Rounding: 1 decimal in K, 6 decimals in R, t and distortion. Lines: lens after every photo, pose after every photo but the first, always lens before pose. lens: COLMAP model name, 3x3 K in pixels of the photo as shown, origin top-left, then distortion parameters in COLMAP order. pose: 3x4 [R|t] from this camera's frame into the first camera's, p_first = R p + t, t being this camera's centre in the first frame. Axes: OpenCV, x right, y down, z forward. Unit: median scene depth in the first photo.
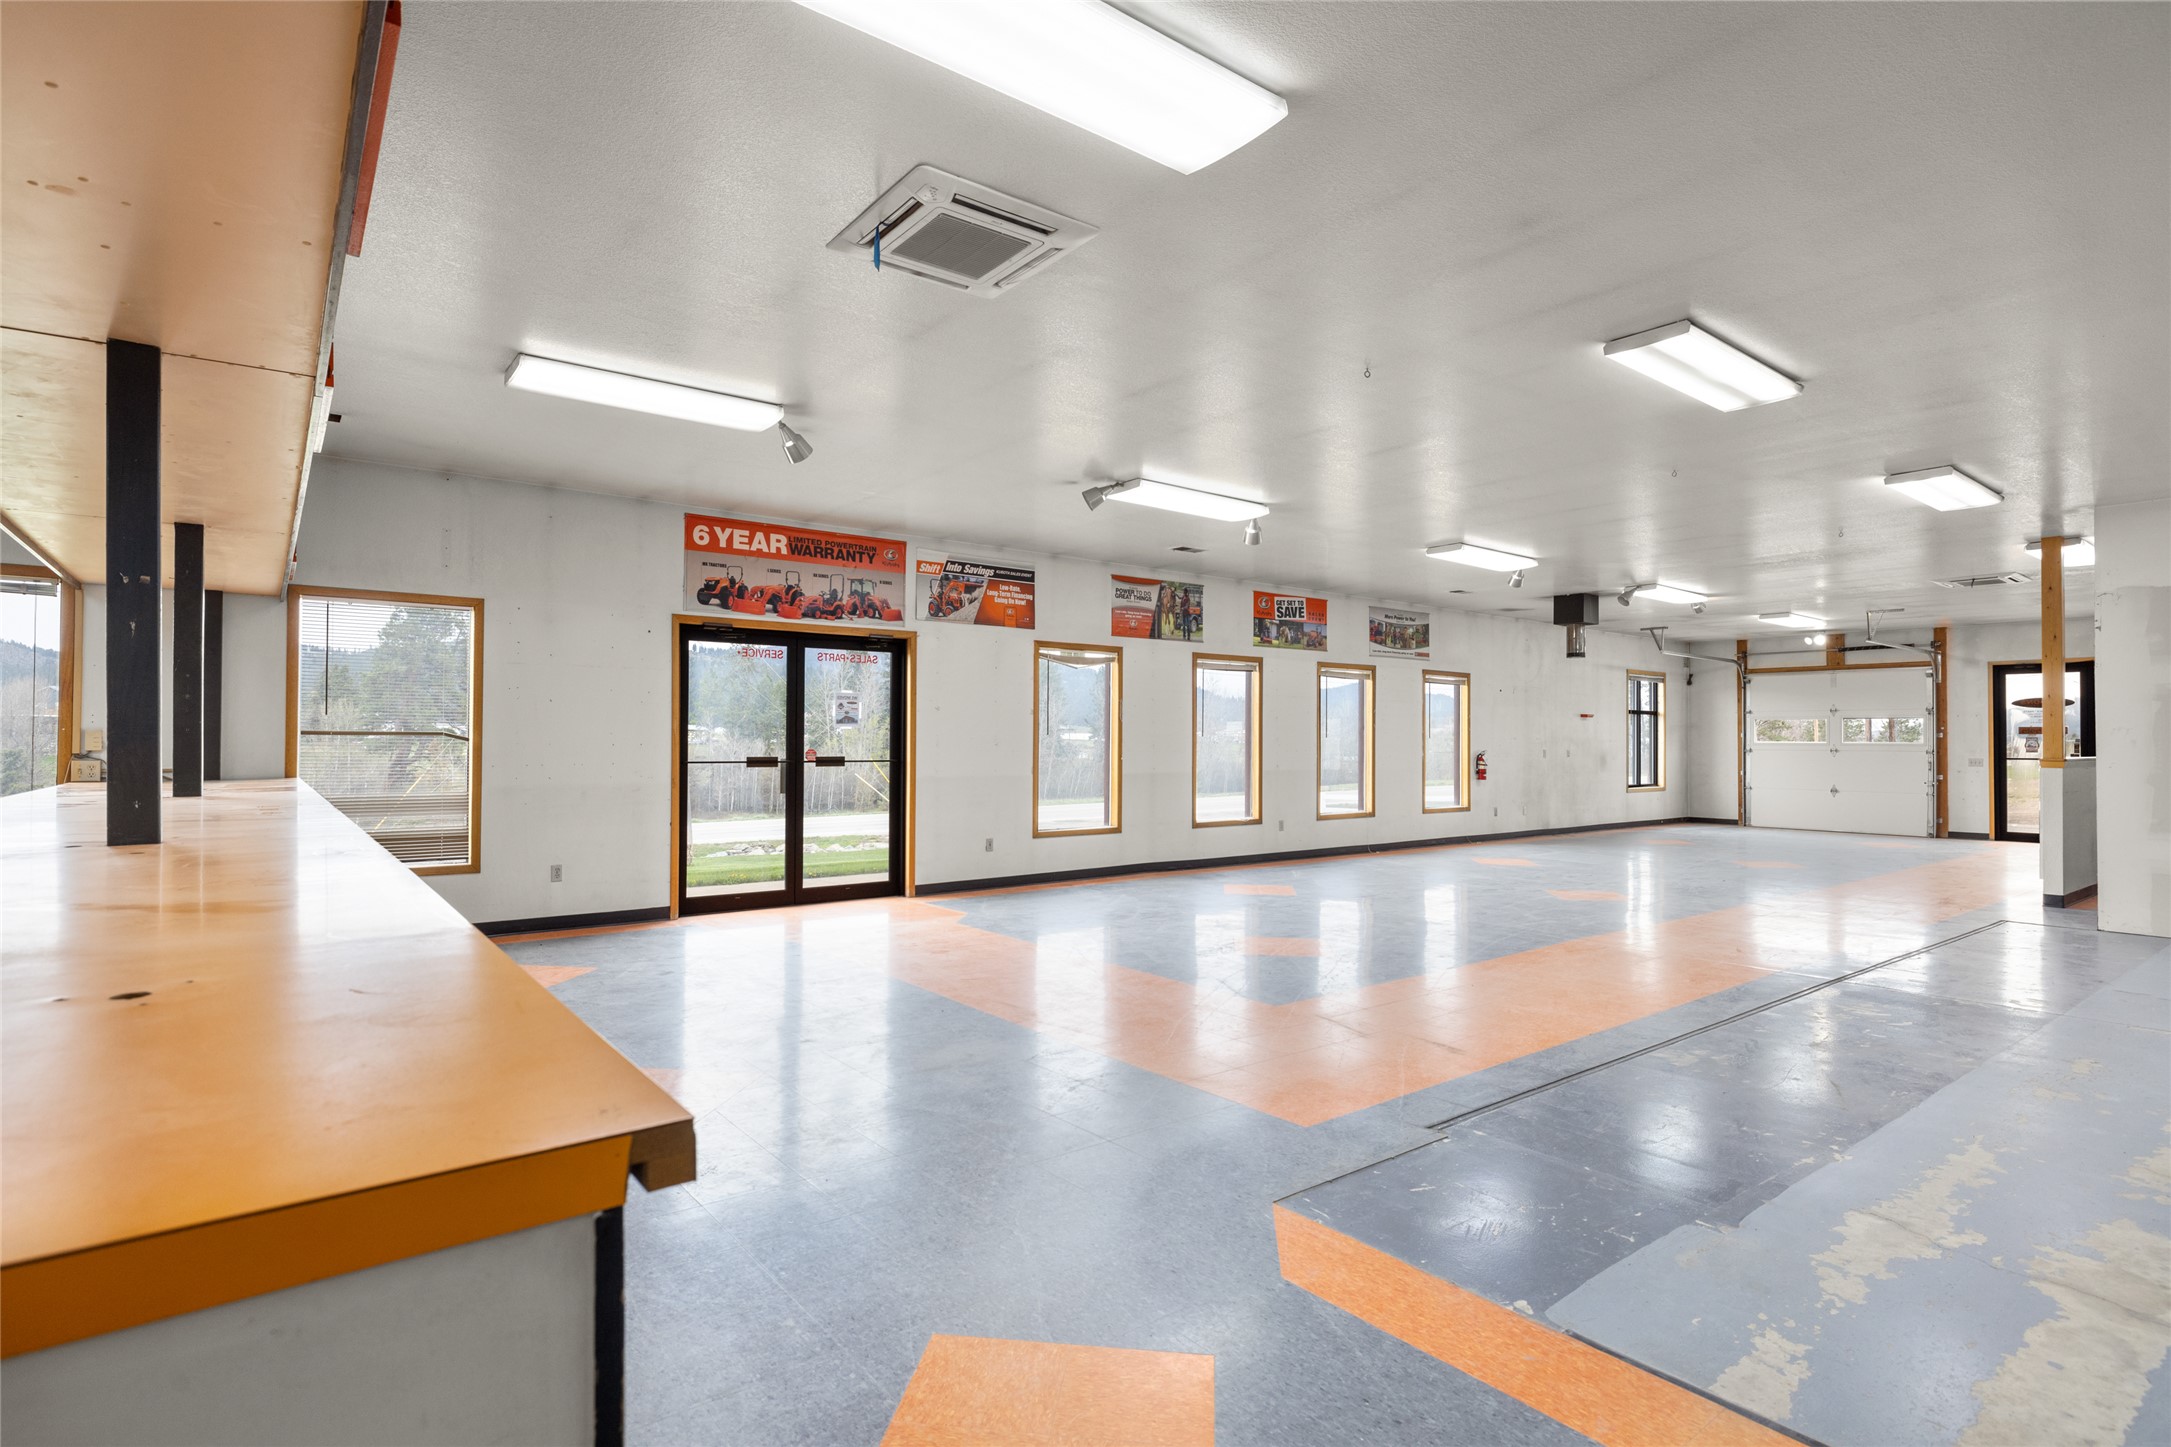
lens RADIAL K [[1070.1, 0, 1070.9], [0, 1070.1, 725.6], [0, 0, 1]] dist [-0.003576, -0.001123]
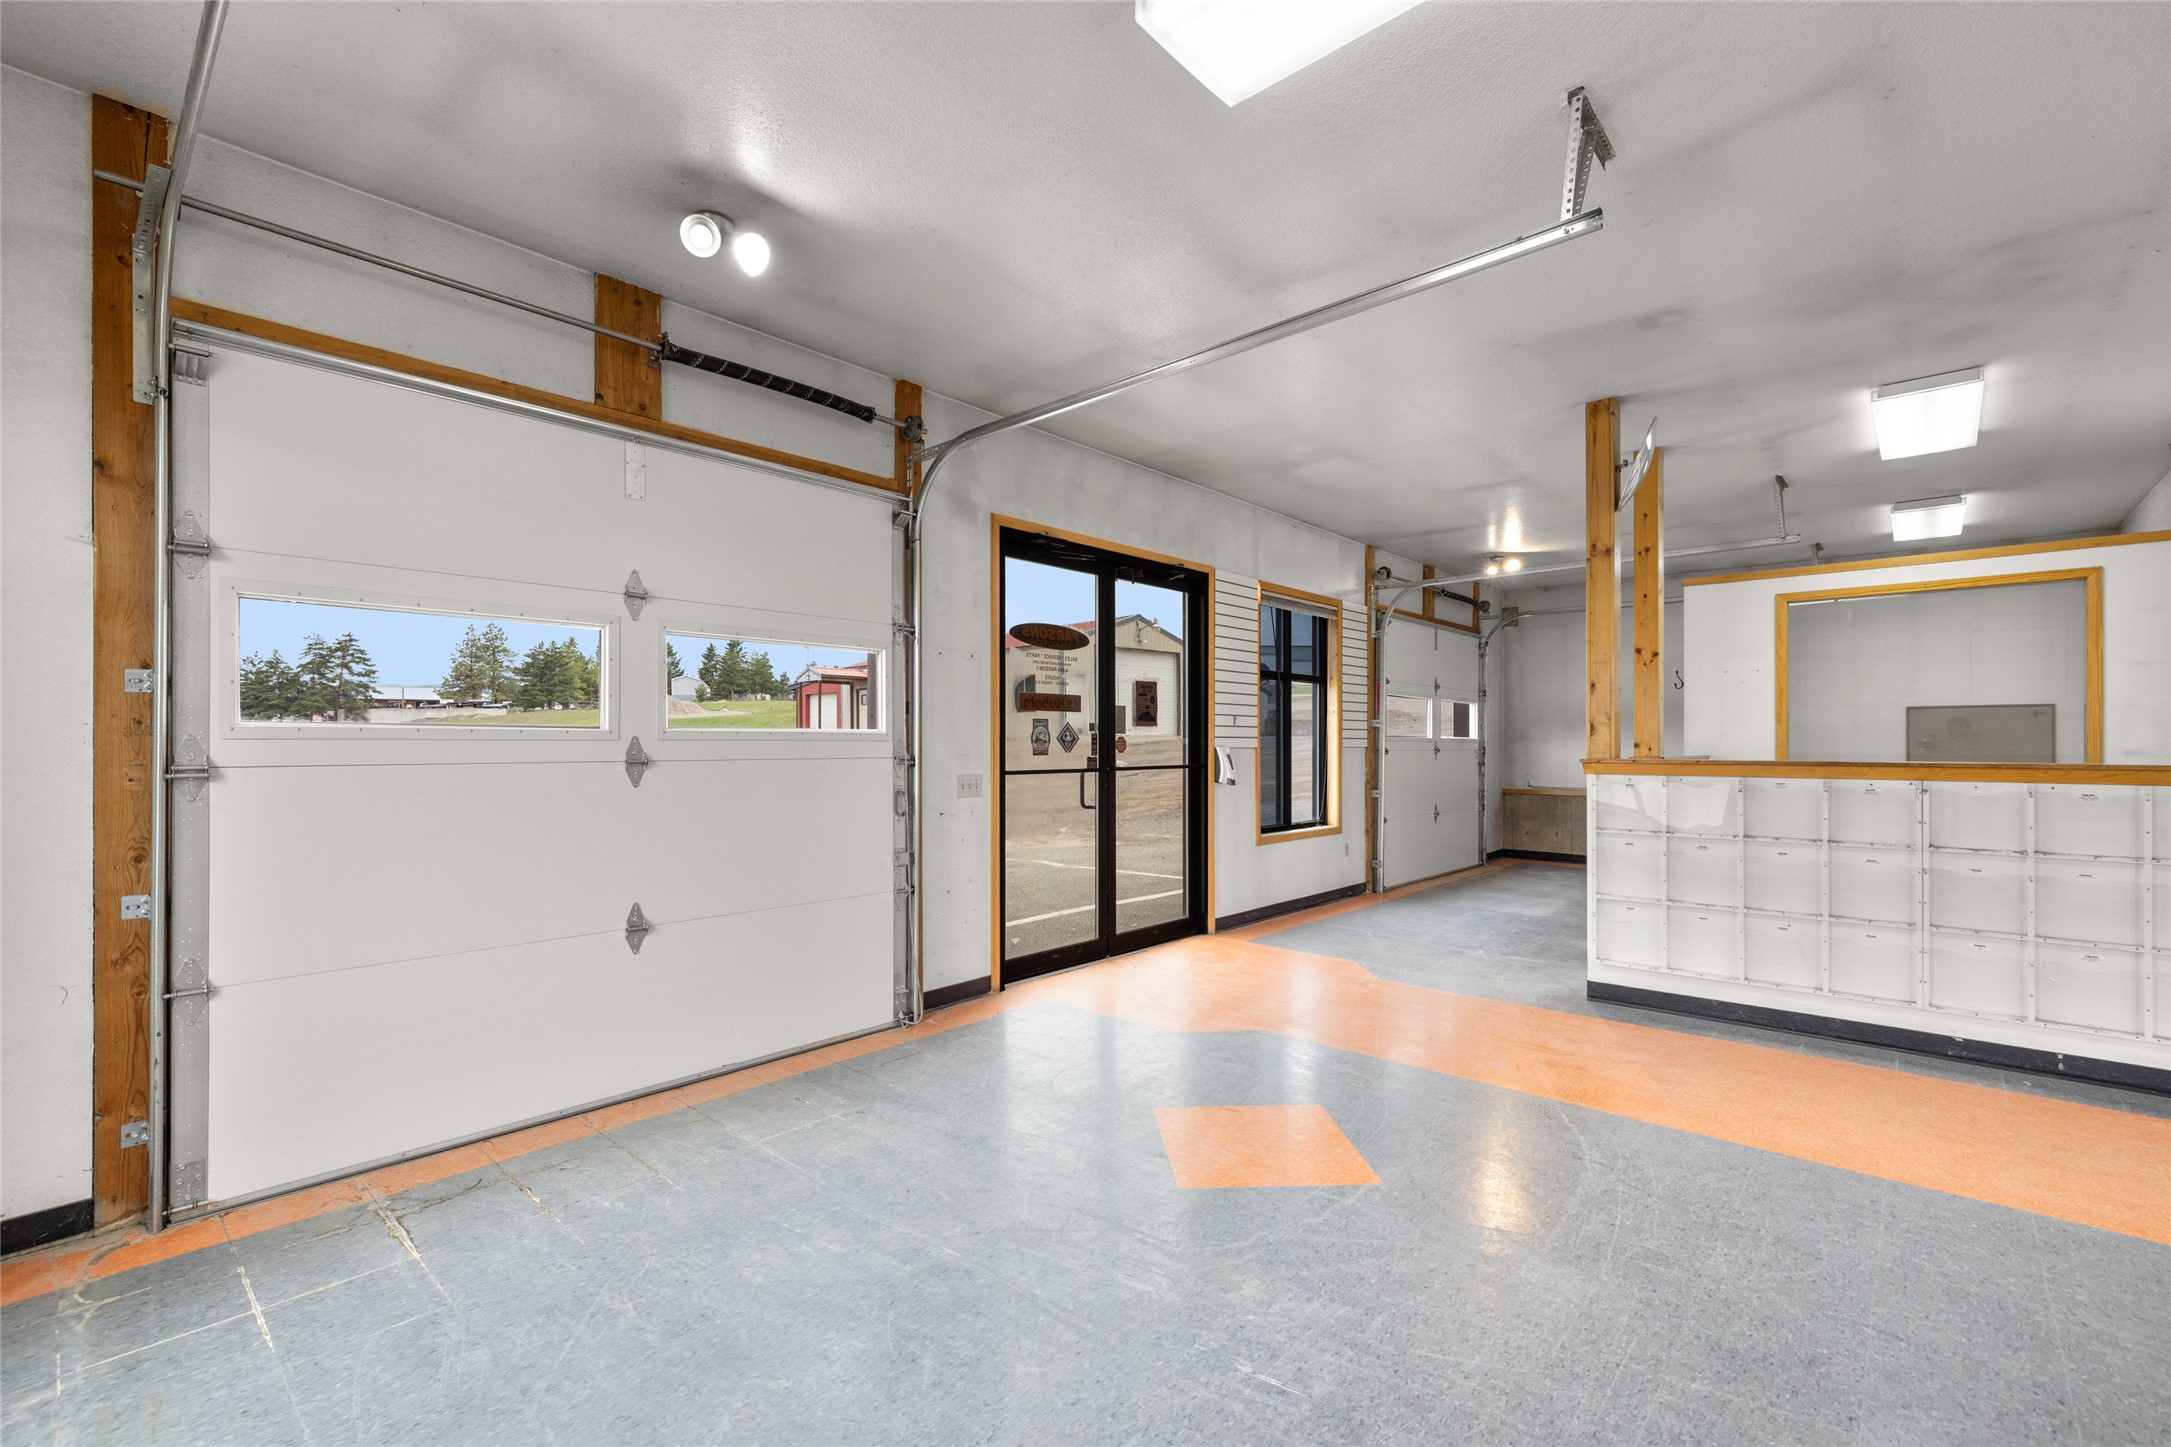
lens RADIAL K [[927.3, 0, 1068.2], [0, 927.3, 741.7], [0, 0, 1]] dist [0.000158, 0.000245]
pose [[-0.180892, -0.004742, 0.983491, 0.541574], [-0.015141, 0.999883, 0.002036, 0.018840], [-0.983386, -0.014523, -0.180943, 1.039246]]
